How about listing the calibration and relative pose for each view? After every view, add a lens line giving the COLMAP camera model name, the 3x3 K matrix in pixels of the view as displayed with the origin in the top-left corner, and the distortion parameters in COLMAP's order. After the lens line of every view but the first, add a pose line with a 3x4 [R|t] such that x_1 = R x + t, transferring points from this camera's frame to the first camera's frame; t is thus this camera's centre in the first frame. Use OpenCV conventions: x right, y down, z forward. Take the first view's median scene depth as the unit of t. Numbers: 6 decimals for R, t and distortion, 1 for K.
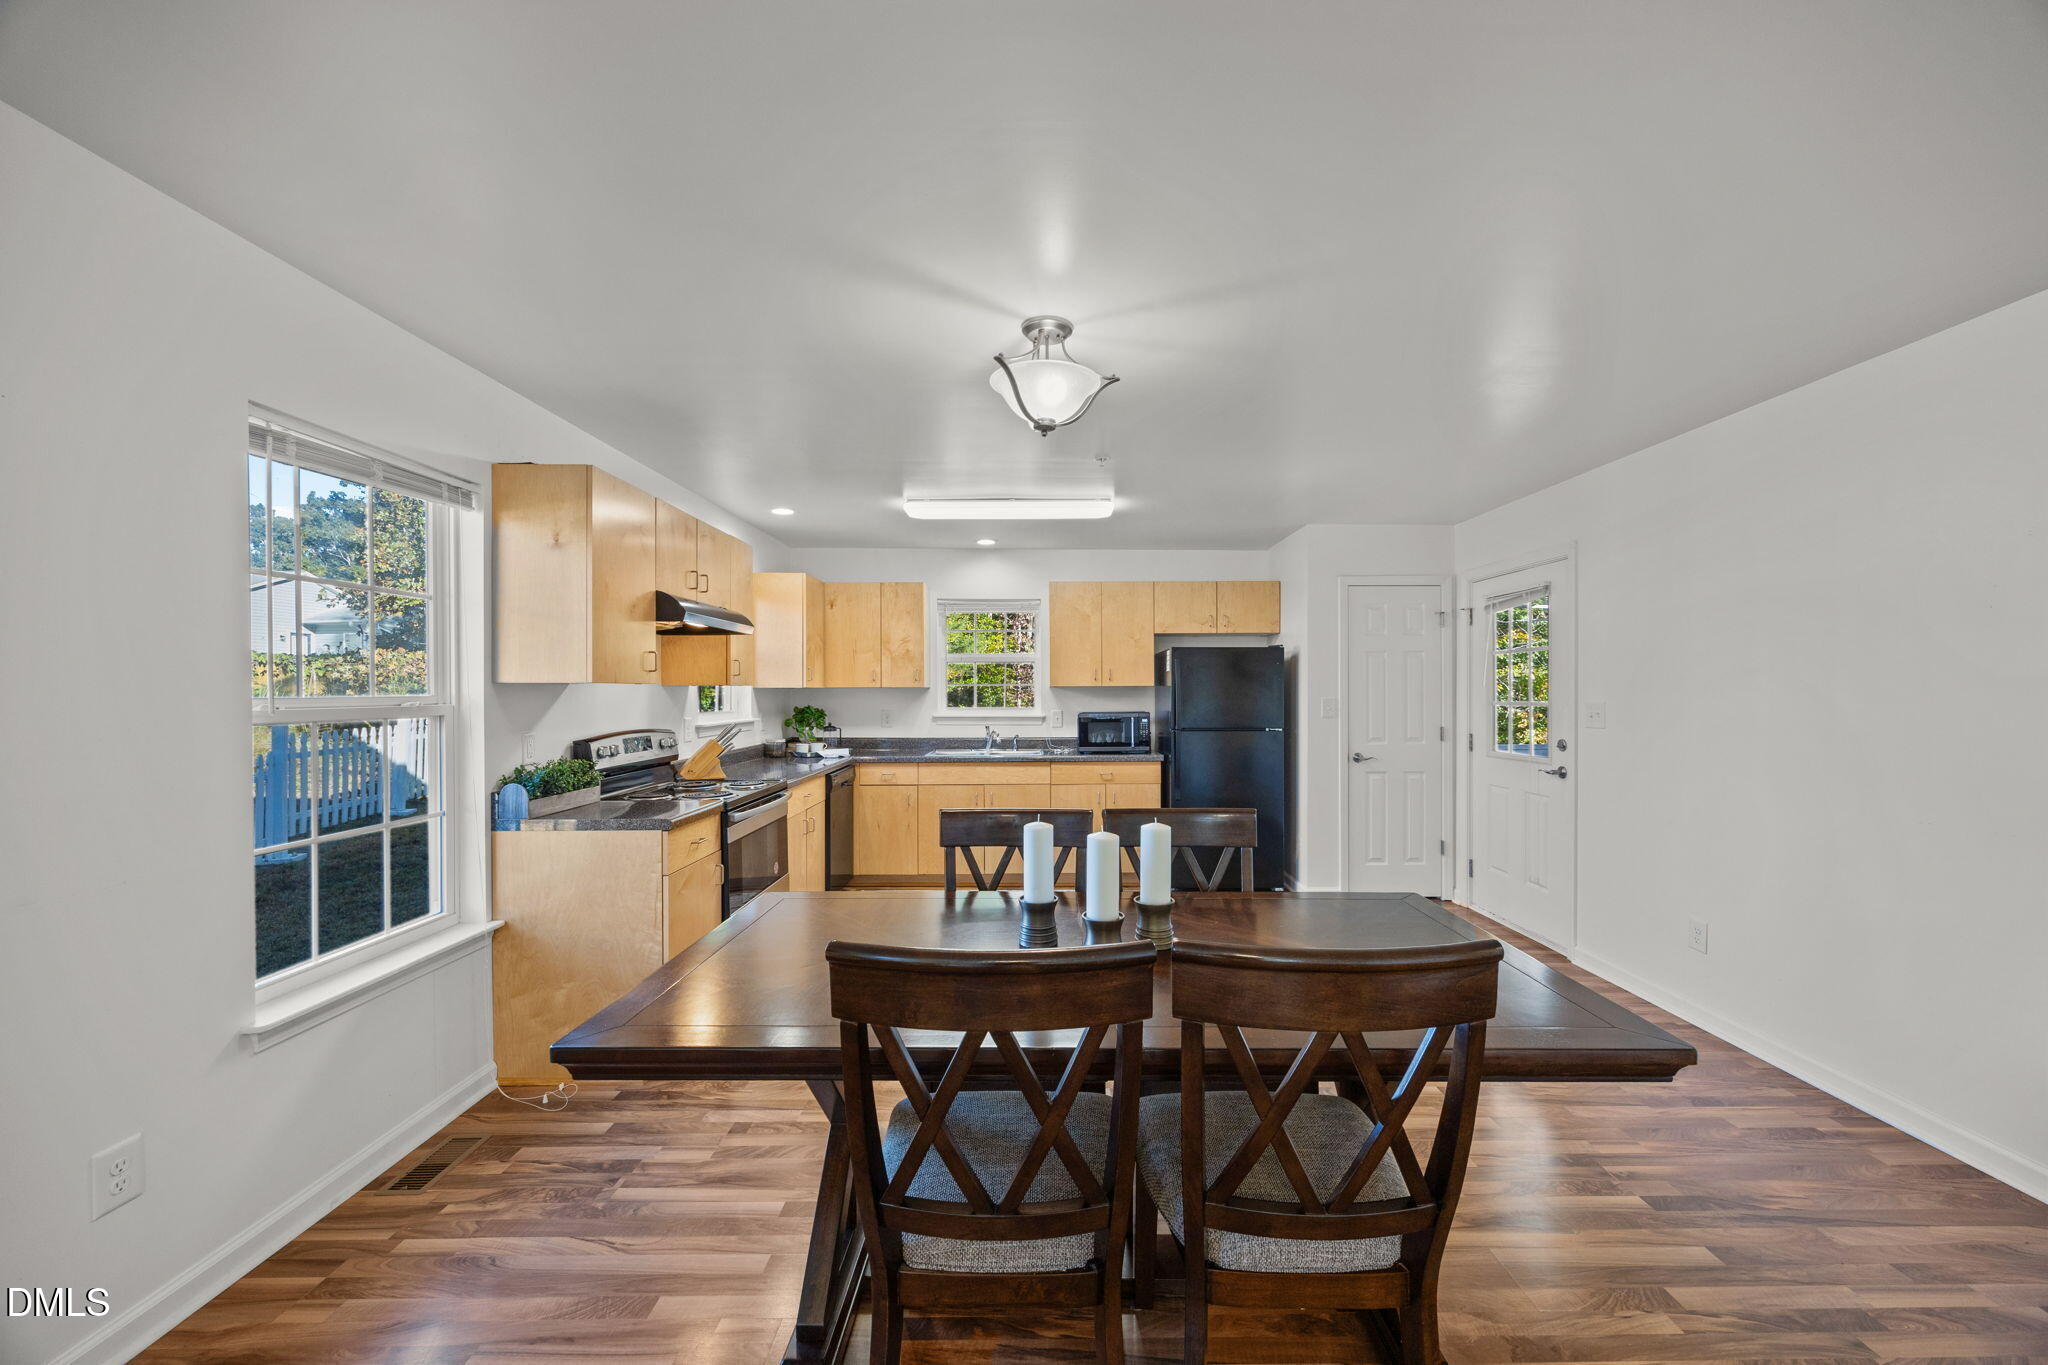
lens RADIAL K [[790.1, 0, 1051.4], [0, 790.1, 696.0], [0, 0, 1]] dist [-0.006844, -0.000218]
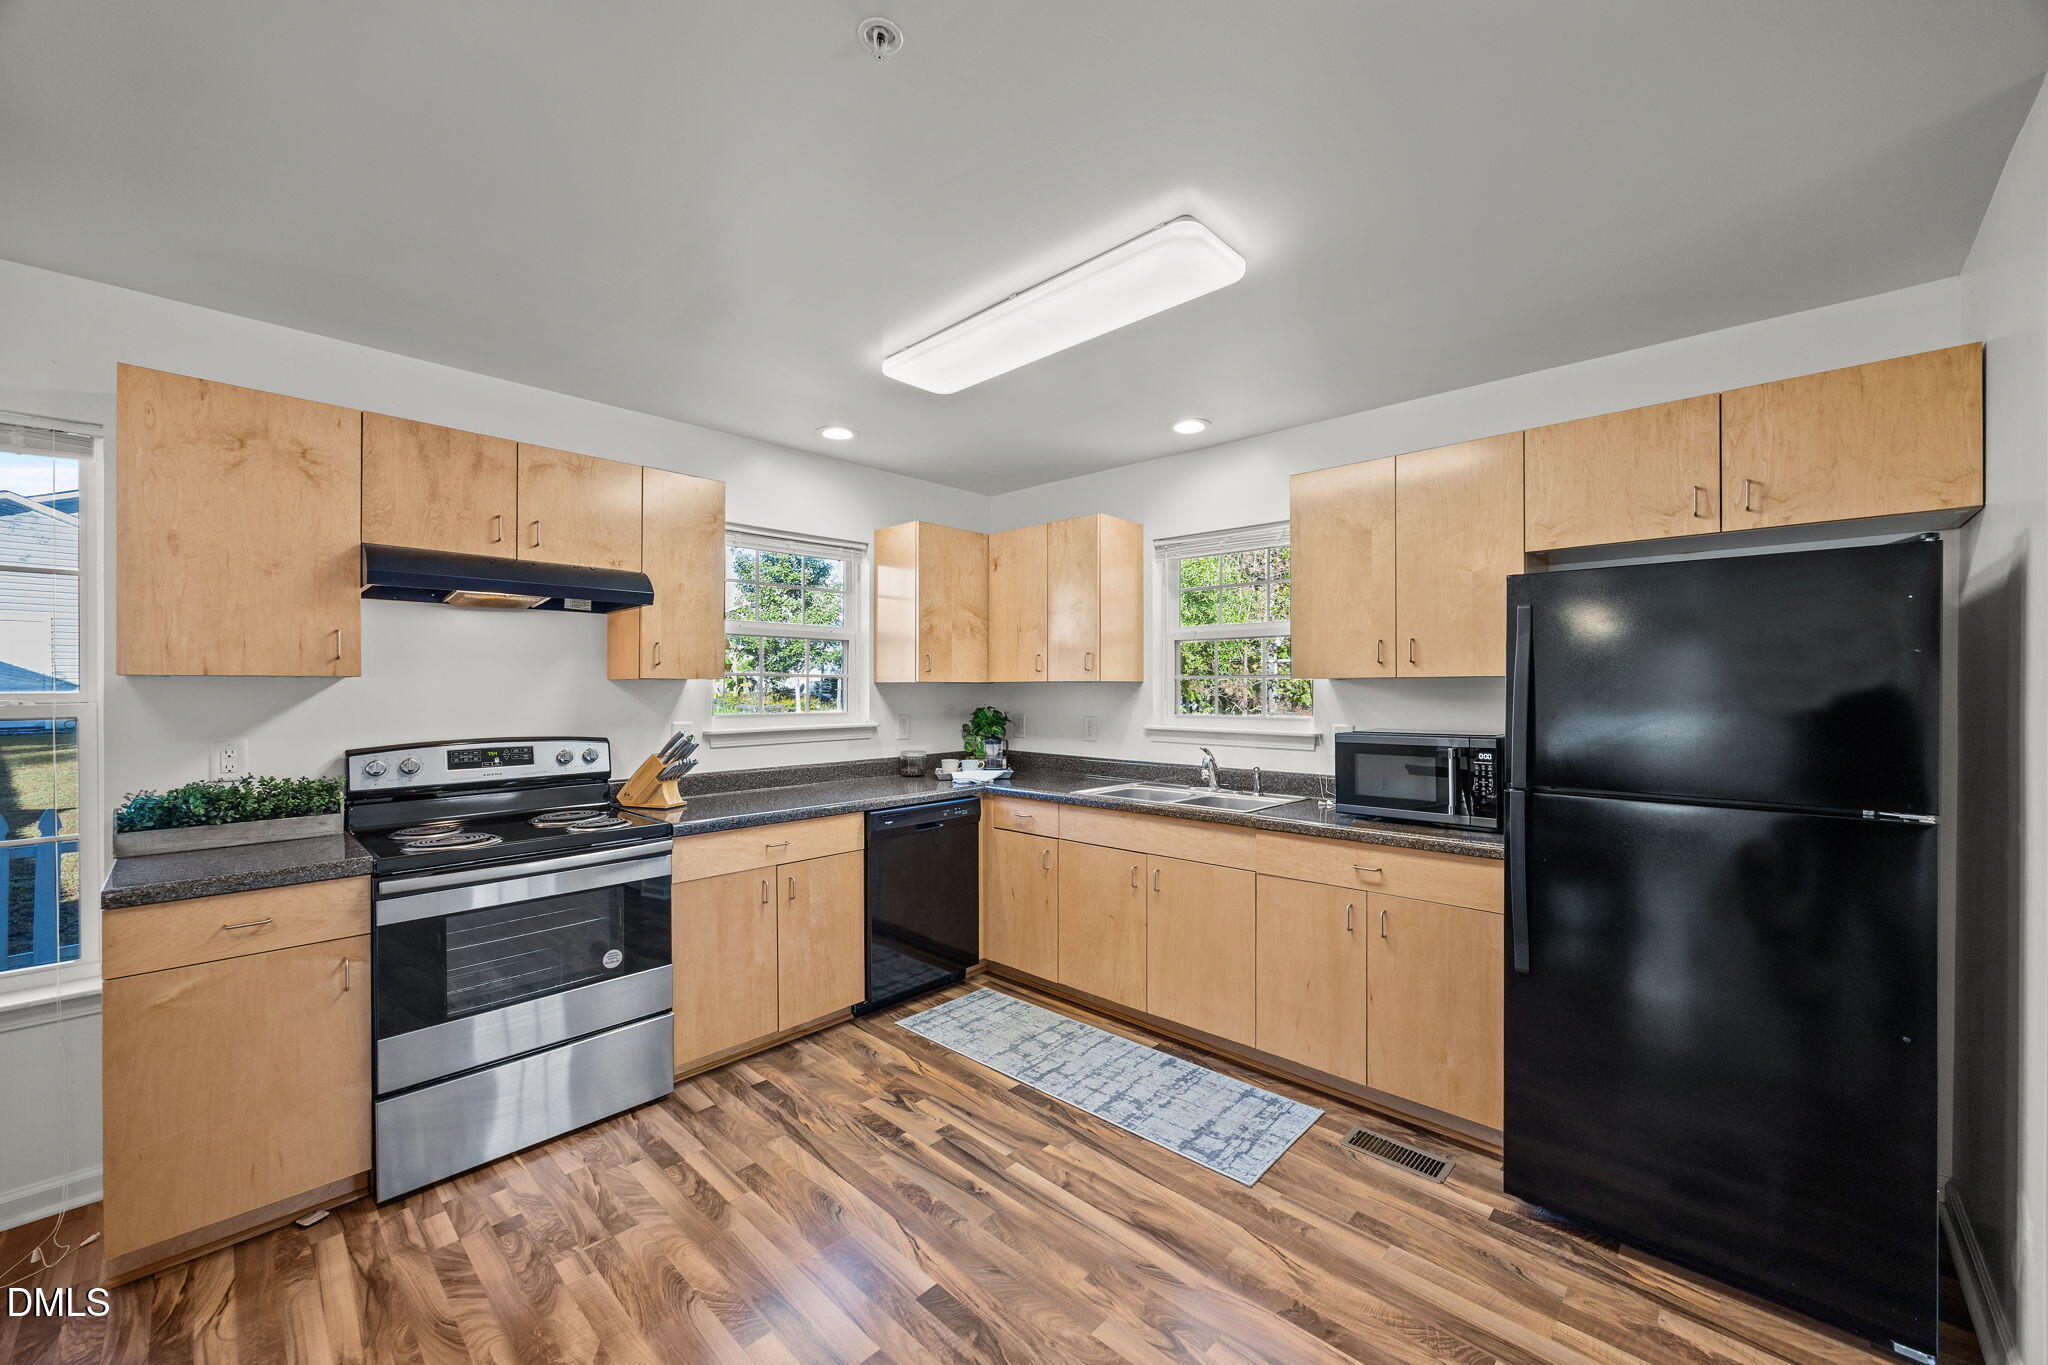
lens RADIAL K [[790.1, 0, 1039.1], [0, 790.1, 680.1], [0, 0, 1]] dist [-0.006844, -0.000218]
pose [[0.720952, -0.008063, -0.692938, 0.261489], [-0.003070, 0.999885, -0.014829, -0.002242], [0.692978, 0.012818, 0.720845, 0.572004]]
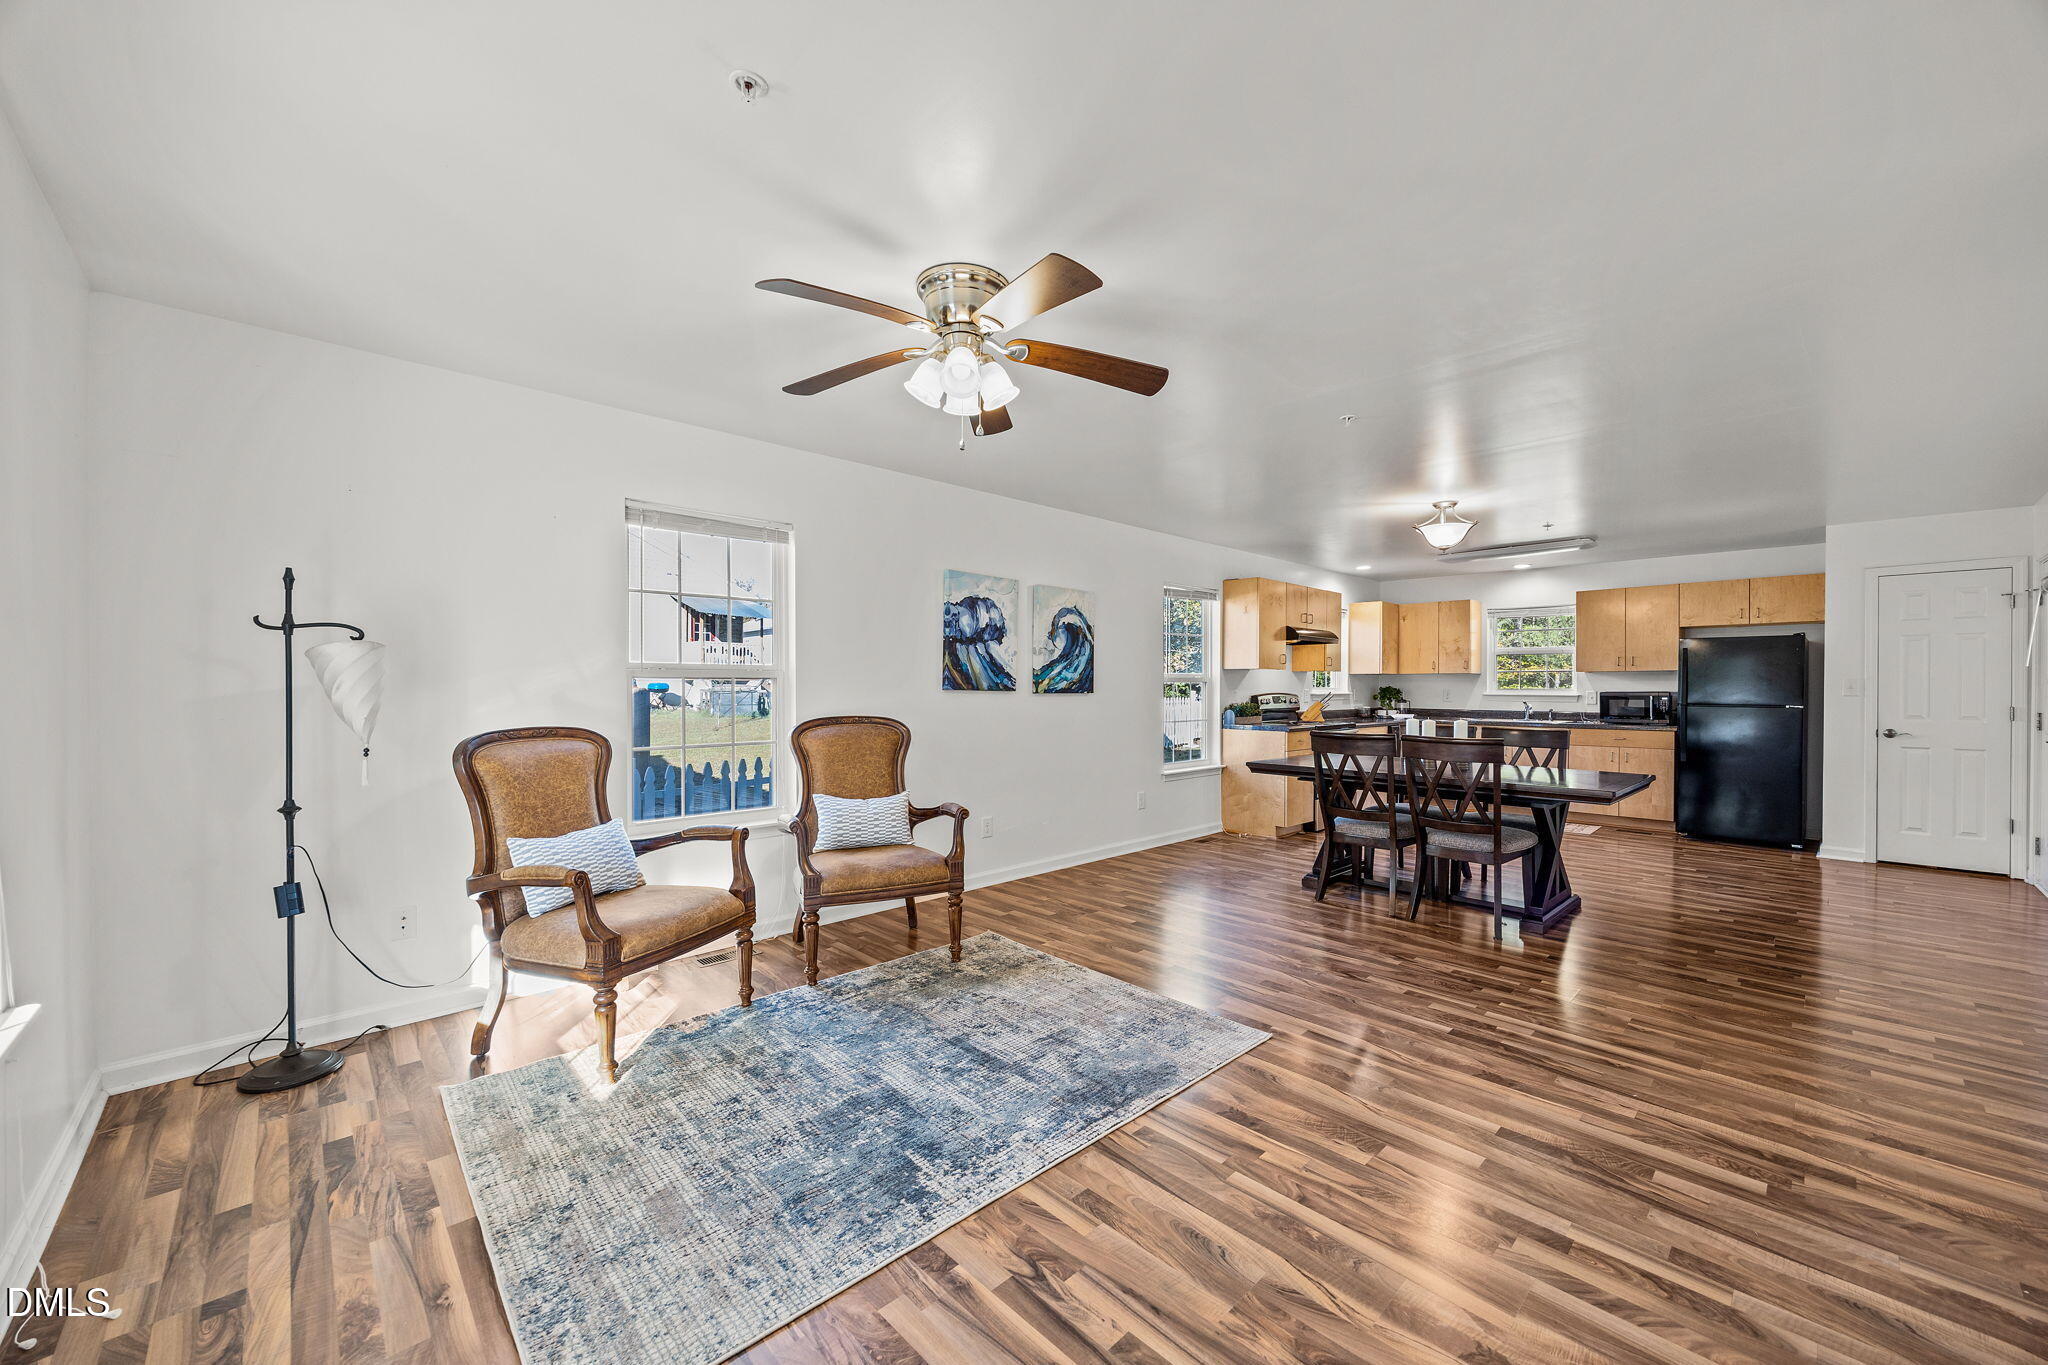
lens RADIAL K [[790.1, 0, 1022.6], [0, 790.1, 688.8], [0, 0, 1]] dist [-0.006844, -0.000218]
pose [[0.679438, 0.005330, -0.733714, 0.367304], [-0.009063, 0.999958, -0.001128, 0.028745], [0.733677, 0.007416, 0.679458, -0.615129]]
